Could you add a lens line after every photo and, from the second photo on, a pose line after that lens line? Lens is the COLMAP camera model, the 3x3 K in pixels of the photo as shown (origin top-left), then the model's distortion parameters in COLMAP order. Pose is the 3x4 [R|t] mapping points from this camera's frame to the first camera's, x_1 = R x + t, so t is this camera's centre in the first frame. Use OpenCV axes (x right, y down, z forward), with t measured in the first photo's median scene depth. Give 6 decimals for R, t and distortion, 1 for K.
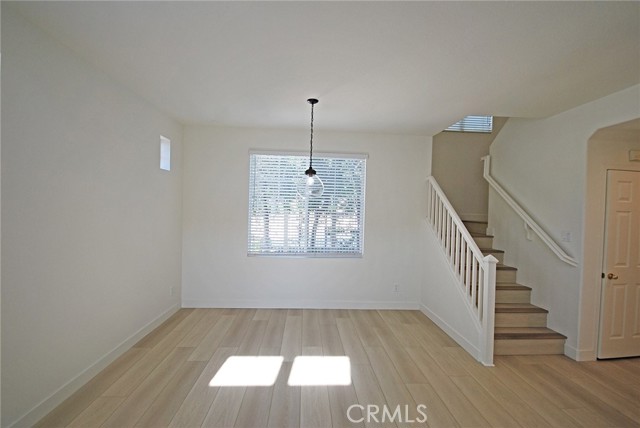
lens RADIAL K [[279.4, 0, 320.6], [0, 279.4, 214.2], [0, 0, 1]] dist [-0.012951, -0.001926]
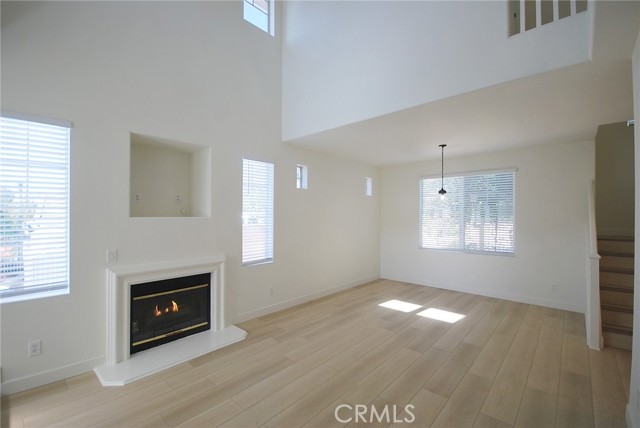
lens RADIAL K [[279.4, 0, 319.6], [0, 279.4, 213.3], [0, 0, 1]] dist [-0.012951, -0.001926]
pose [[0.699261, -0.029168, -0.714271, 0.524637], [0.005052, 0.999344, -0.035863, 0.016795], [0.714849, 0.021469, 0.698950, -0.498674]]
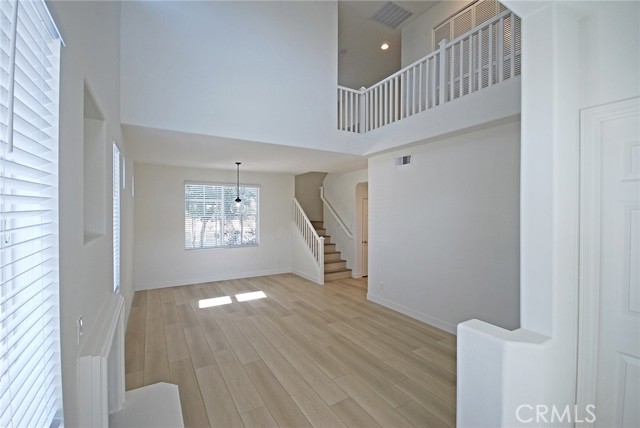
lens RADIAL K [[279.4, 0, 319.6], [0, 279.4, 213.9], [0, 0, 1]] dist [-0.012951, -0.001926]
pose [[0.885765, -0.030253, 0.463147, -0.385460], [0.031851, 0.999483, 0.004371, -0.042647], [-0.463040, 0.010880, 0.886271, -0.863116]]
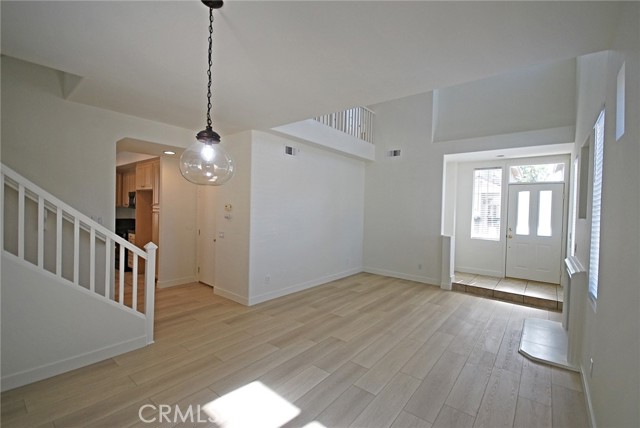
lens RADIAL K [[279.4, 0, 321.3], [0, 279.4, 213.0], [0, 0, 1]] dist [-0.012951, -0.001926]
pose [[-0.737261, -0.058212, 0.673096, -0.500100], [-0.035411, 0.998241, 0.047545, -0.037876], [-0.674680, 0.011217, -0.738025, 1.112838]]
